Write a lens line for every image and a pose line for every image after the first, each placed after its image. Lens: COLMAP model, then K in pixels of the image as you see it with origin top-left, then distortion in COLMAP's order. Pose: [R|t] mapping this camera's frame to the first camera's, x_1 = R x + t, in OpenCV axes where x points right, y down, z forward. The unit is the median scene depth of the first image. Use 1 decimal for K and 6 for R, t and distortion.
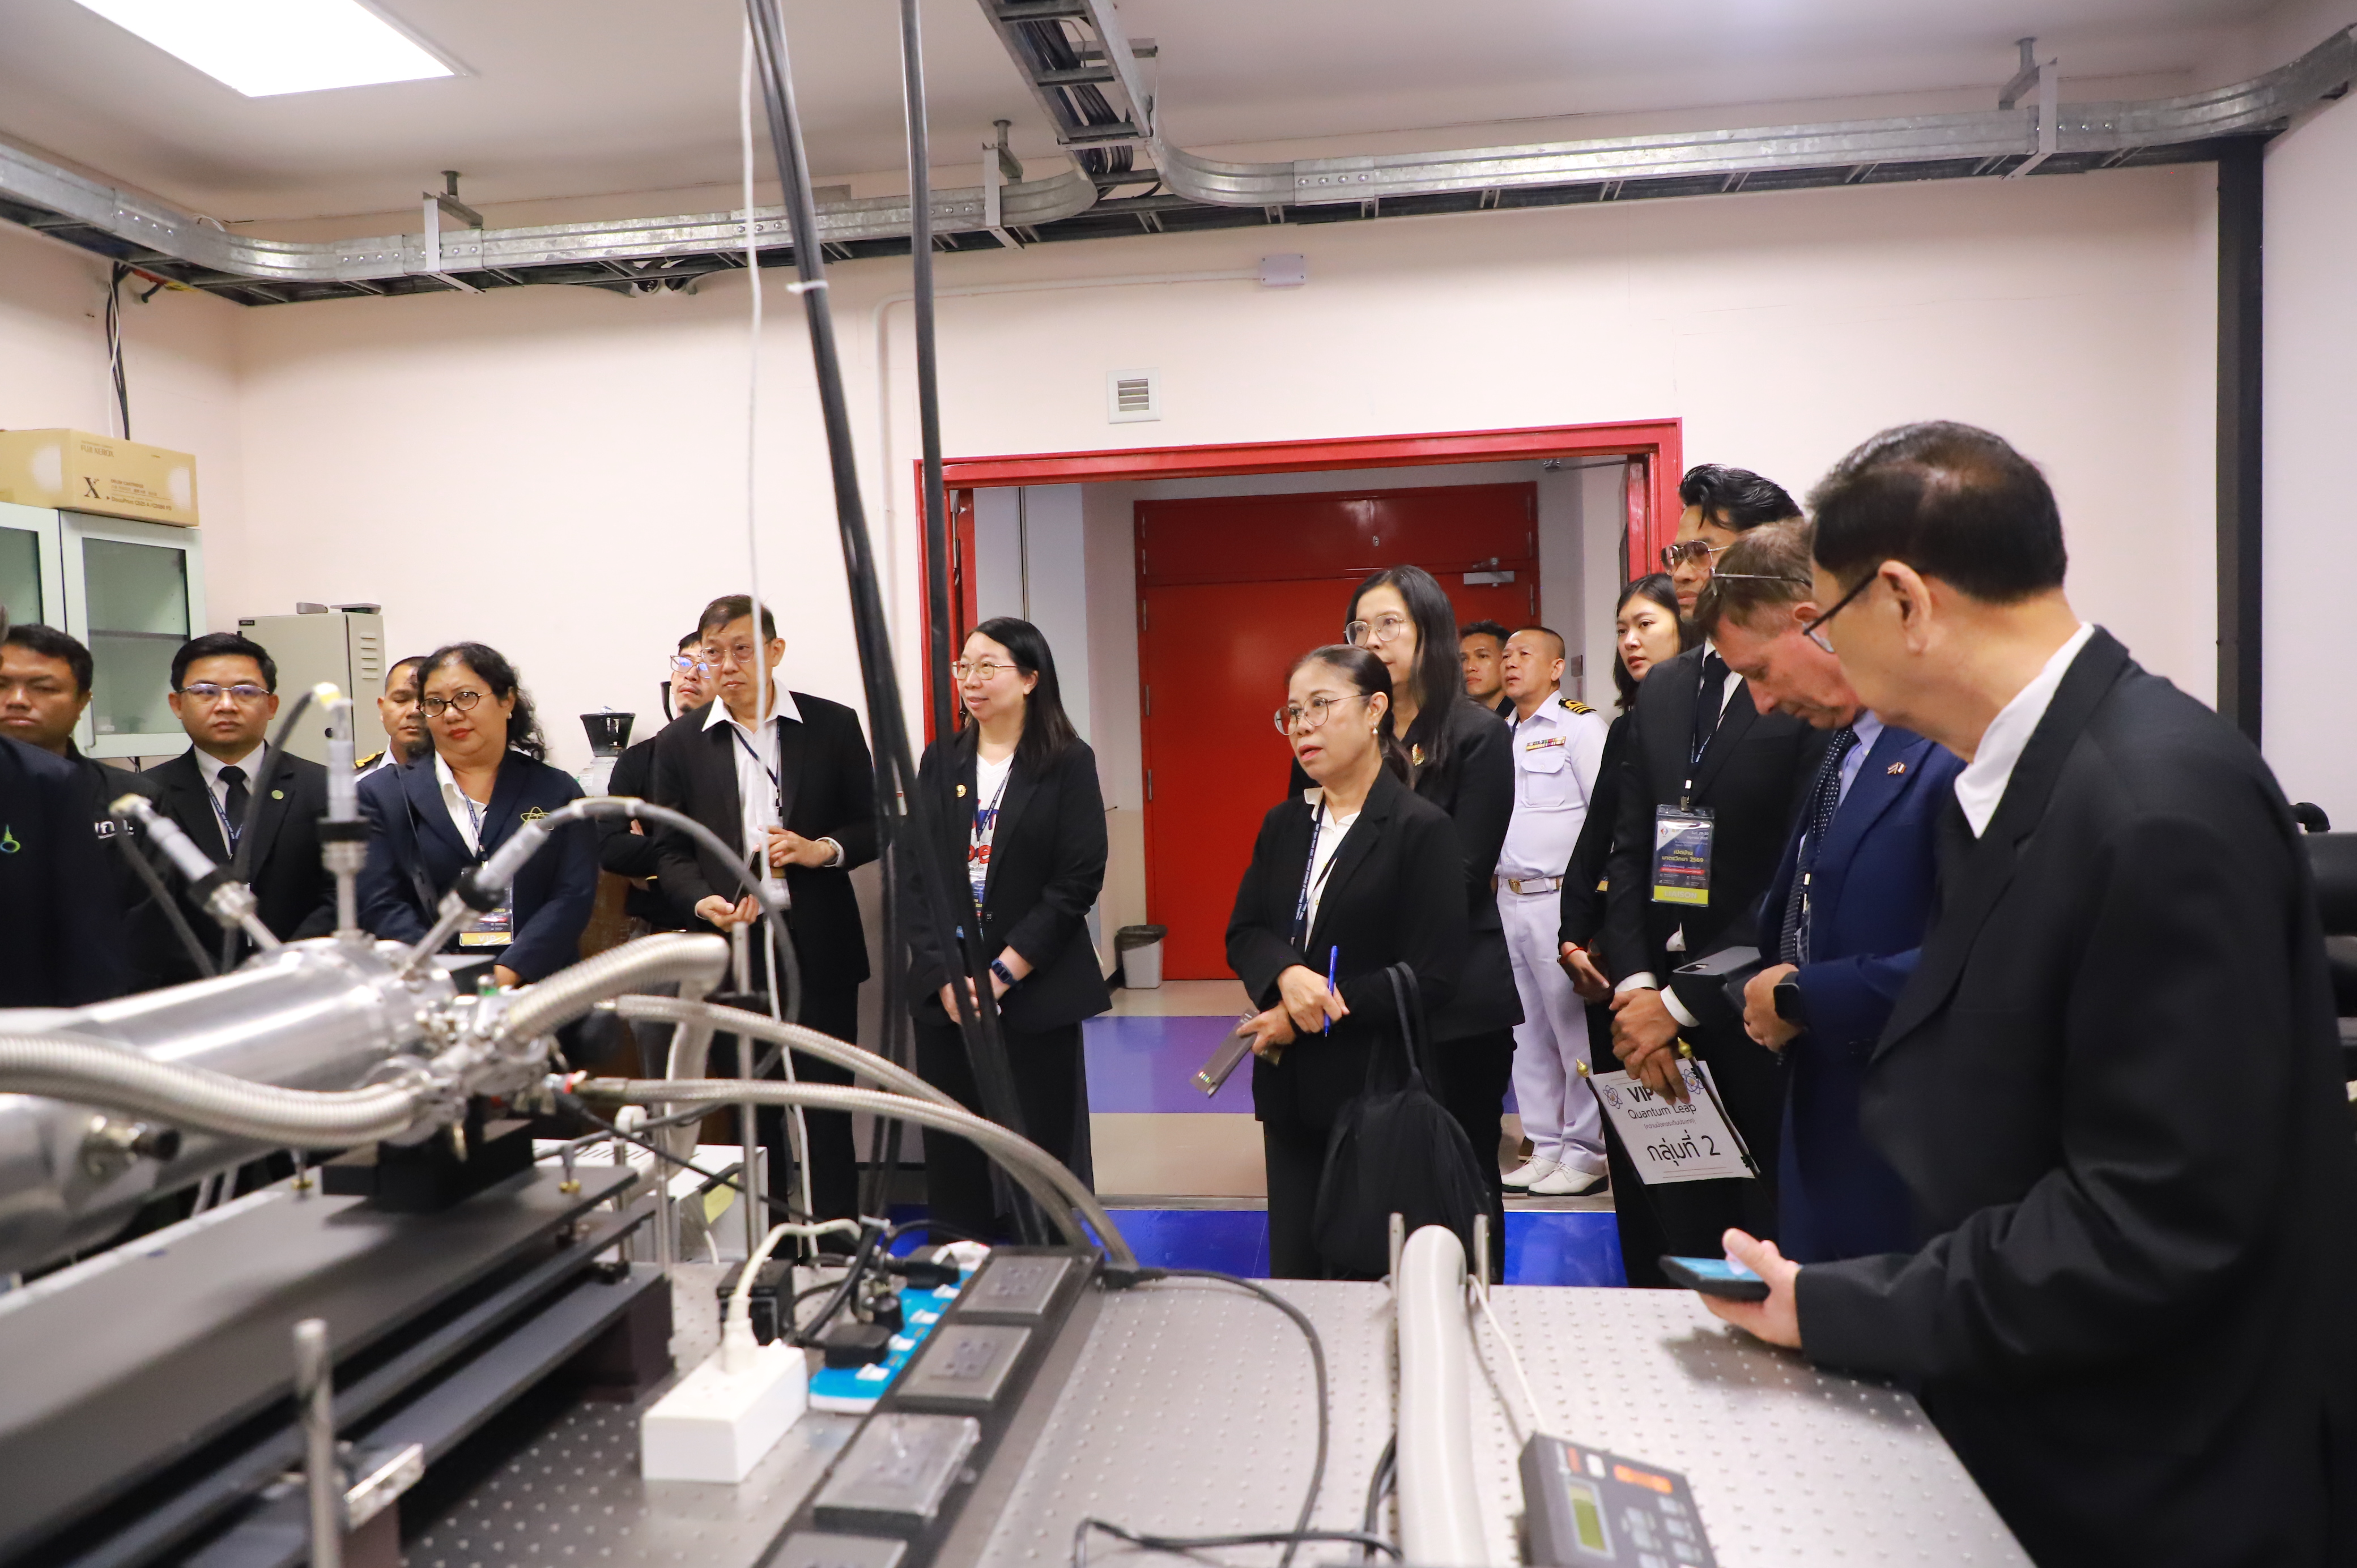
lens RADIAL K [[1543.4, 0, 1167.4], [0, 1543.4, 777.9], [0, 0, 1]] dist [-0.008323, 0.006651]
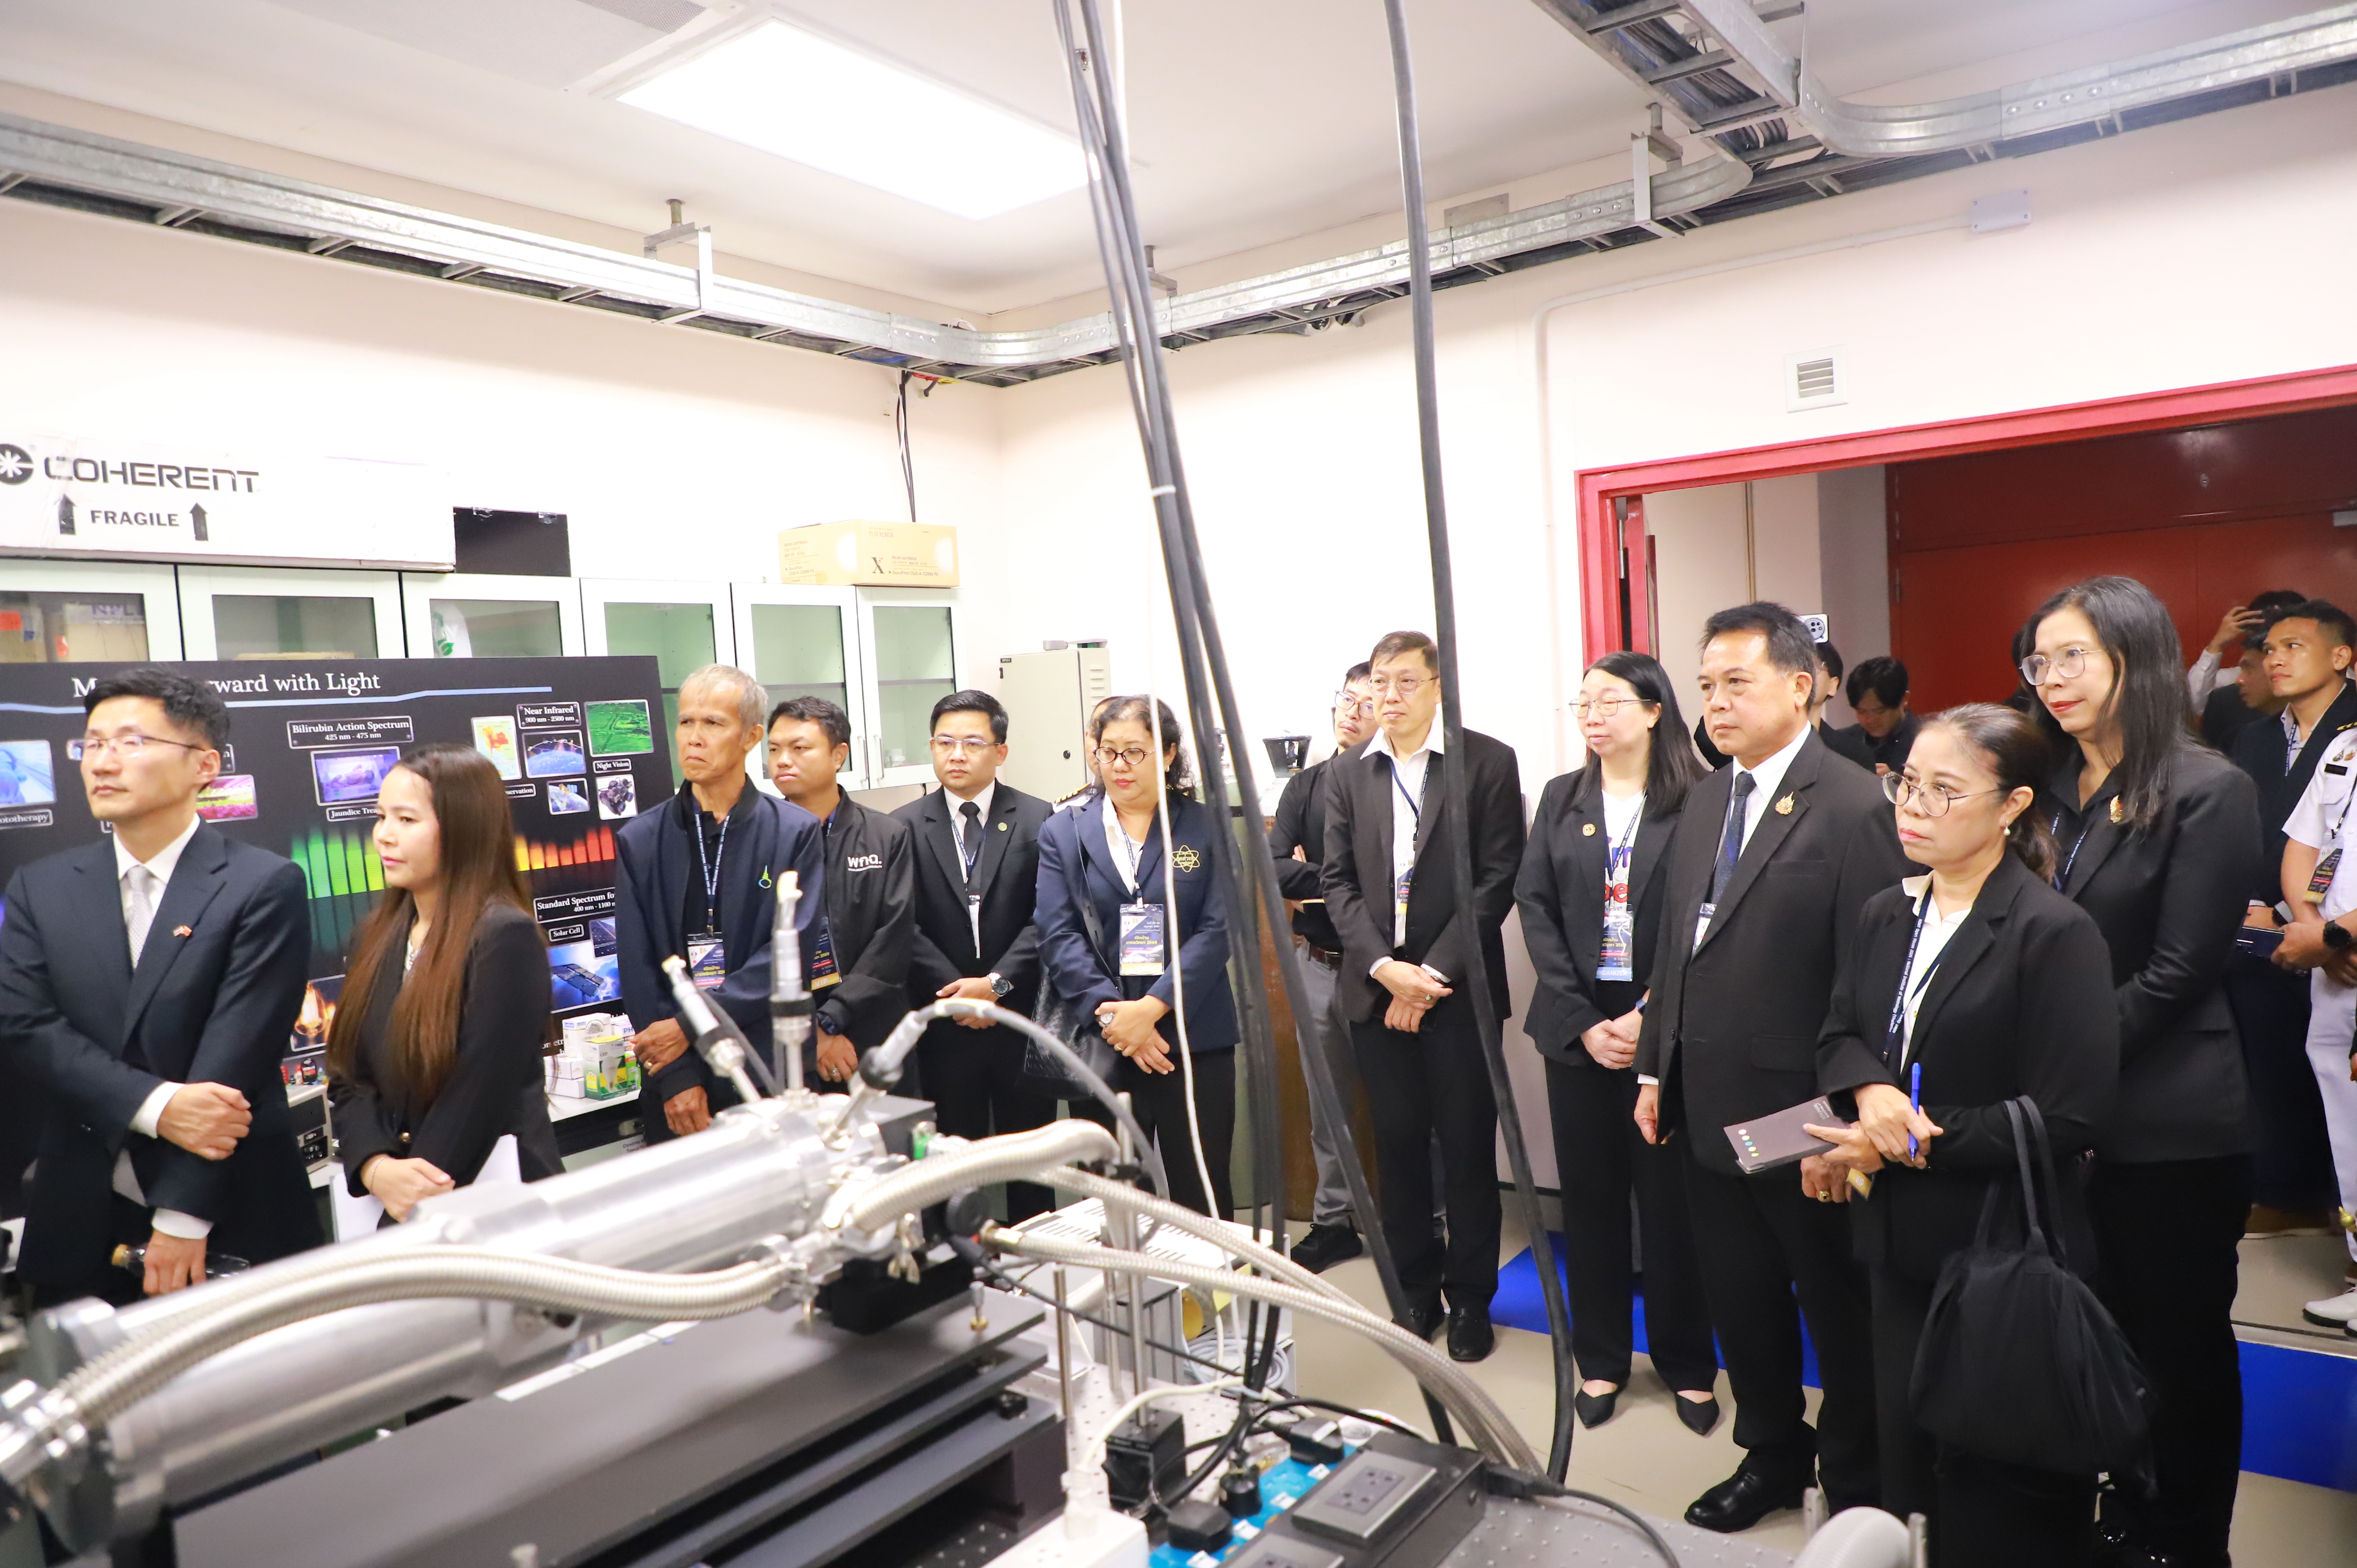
lens RADIAL K [[1543.4, 0, 1182.5], [0, 1543.4, 793.0], [0, 0, 1]] dist [-0.008323, 0.006651]
pose [[0.885856, 0.003955, -0.463944, 0.097266], [0.012681, 0.999384, 0.032733, -0.057610], [0.463788, -0.034880, 0.885260, 0.036745]]
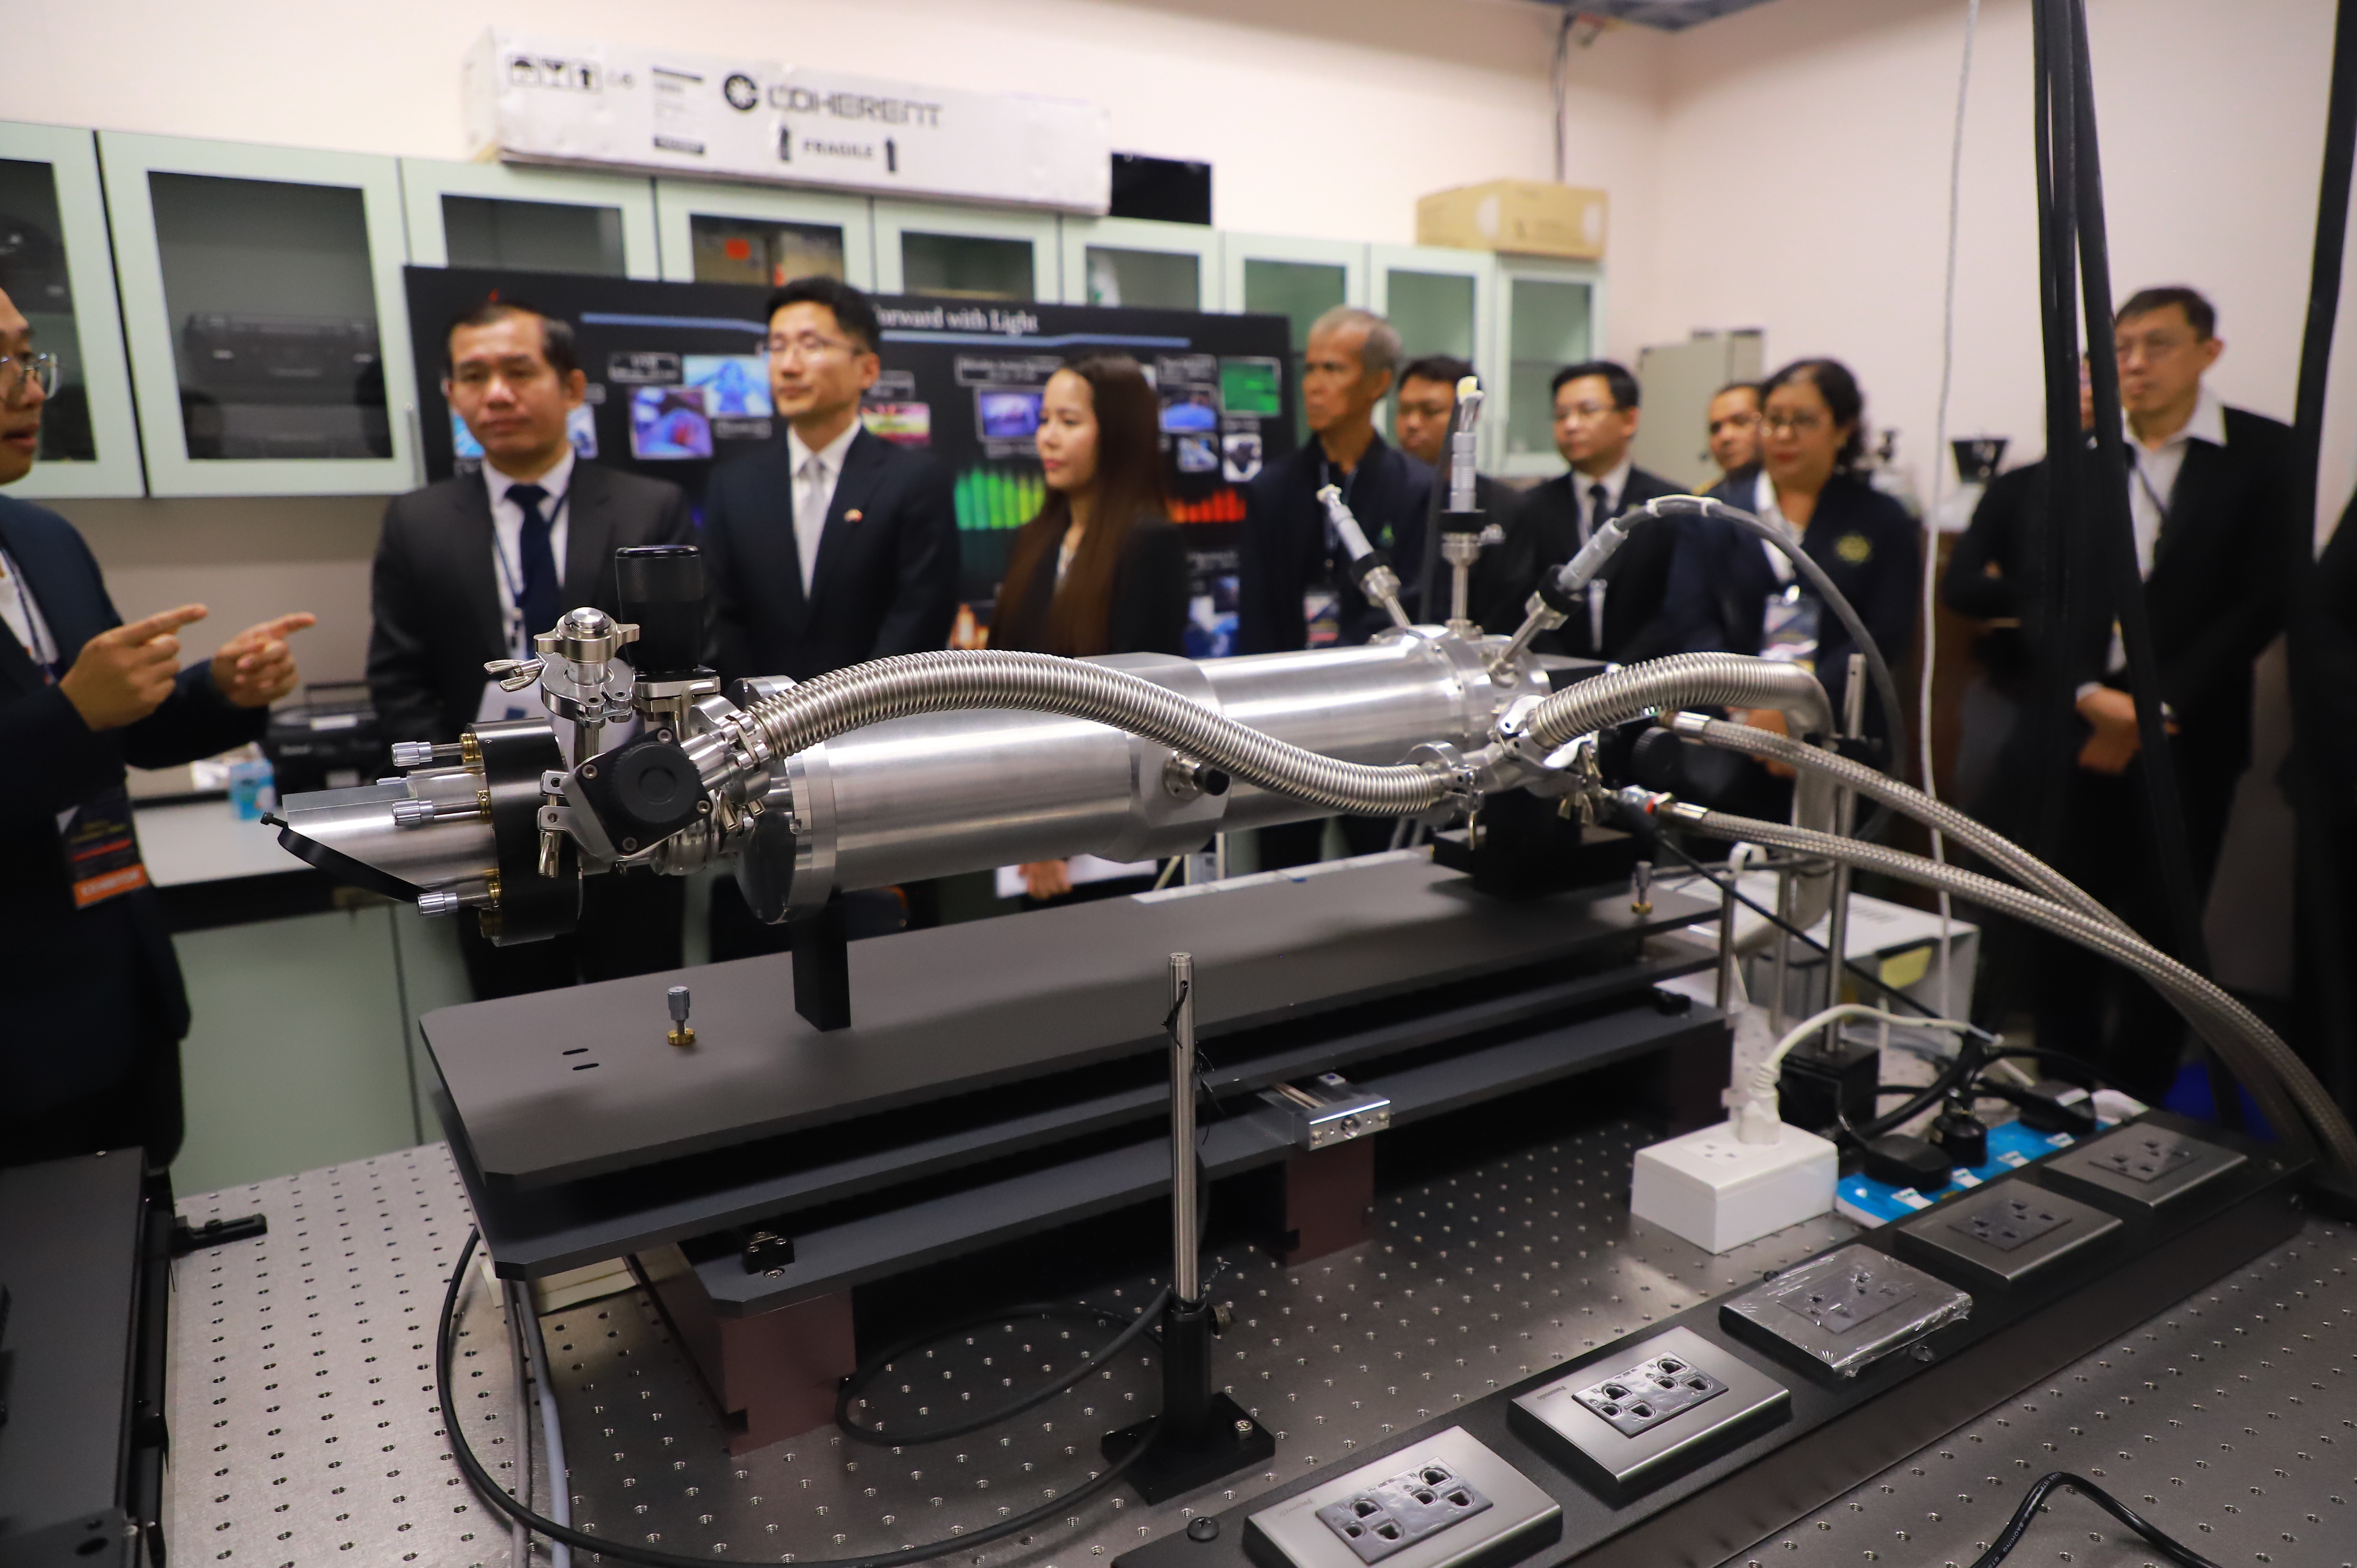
lens RADIAL K [[1543.4, 0, 1199.9], [0, 1543.4, 770.4], [0, 0, 1]] dist [-0.008323, 0.006651]
pose [[0.659157, 0.160042, -0.734778, 0.048135], [-0.037657, 0.982890, 0.180302, 0.006408], [0.751062, -0.091177, 0.653905, 0.063102]]
